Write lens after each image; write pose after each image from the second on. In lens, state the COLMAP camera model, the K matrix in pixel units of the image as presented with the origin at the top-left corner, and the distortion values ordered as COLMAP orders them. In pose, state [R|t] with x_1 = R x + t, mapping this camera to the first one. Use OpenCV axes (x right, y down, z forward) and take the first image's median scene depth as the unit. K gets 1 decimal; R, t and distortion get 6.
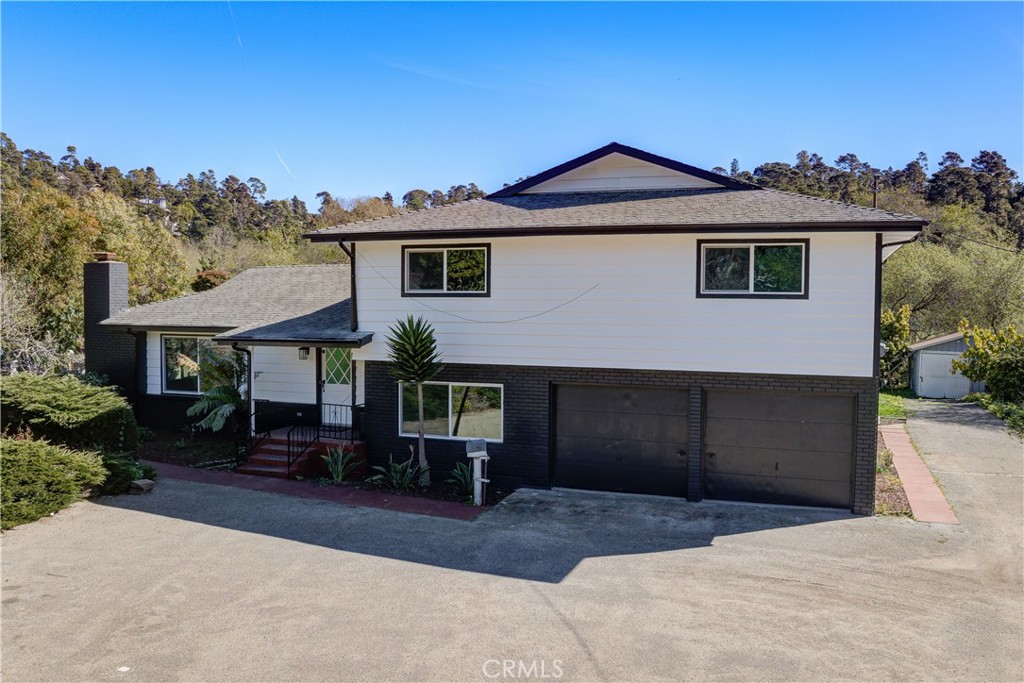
lens RADIAL K [[849.1, 0, 517.7], [0, 849.1, 339.5], [0, 0, 1]] dist [-0.092384, -0.034741]
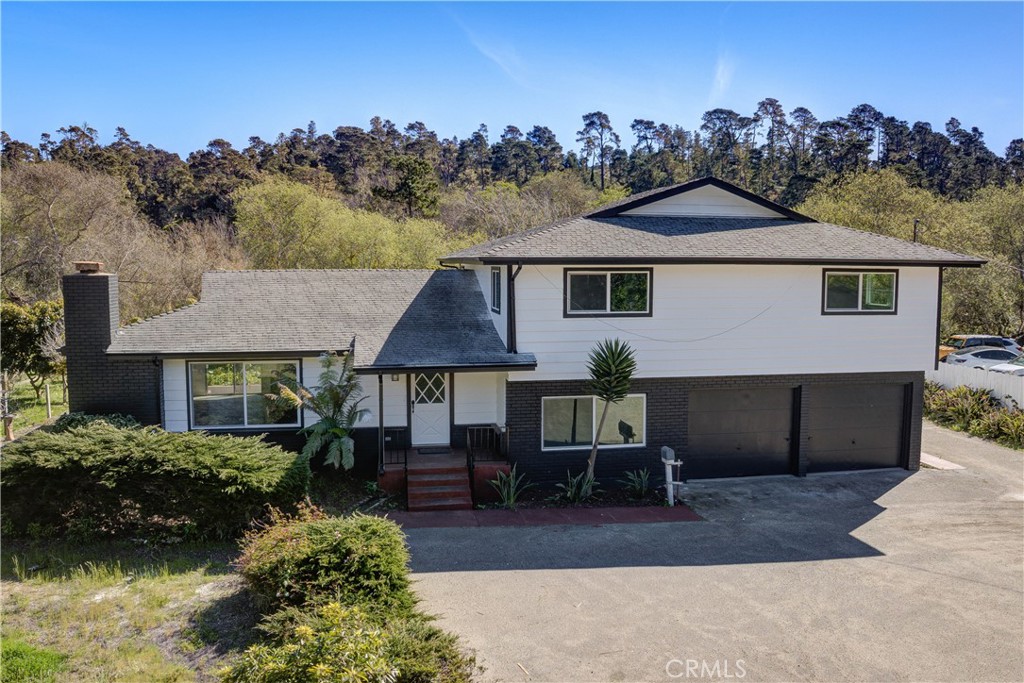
lens RADIAL K [[849.1, 0, 517.7], [0, 849.1, 339.5], [0, 0, 1]] dist [-0.092384, -0.034741]
pose [[0.864838, -0.050089, 0.499546, -0.746148], [0.025931, 0.998139, 0.055188, -0.087381], [-0.501381, -0.034775, 0.864527, 0.143286]]
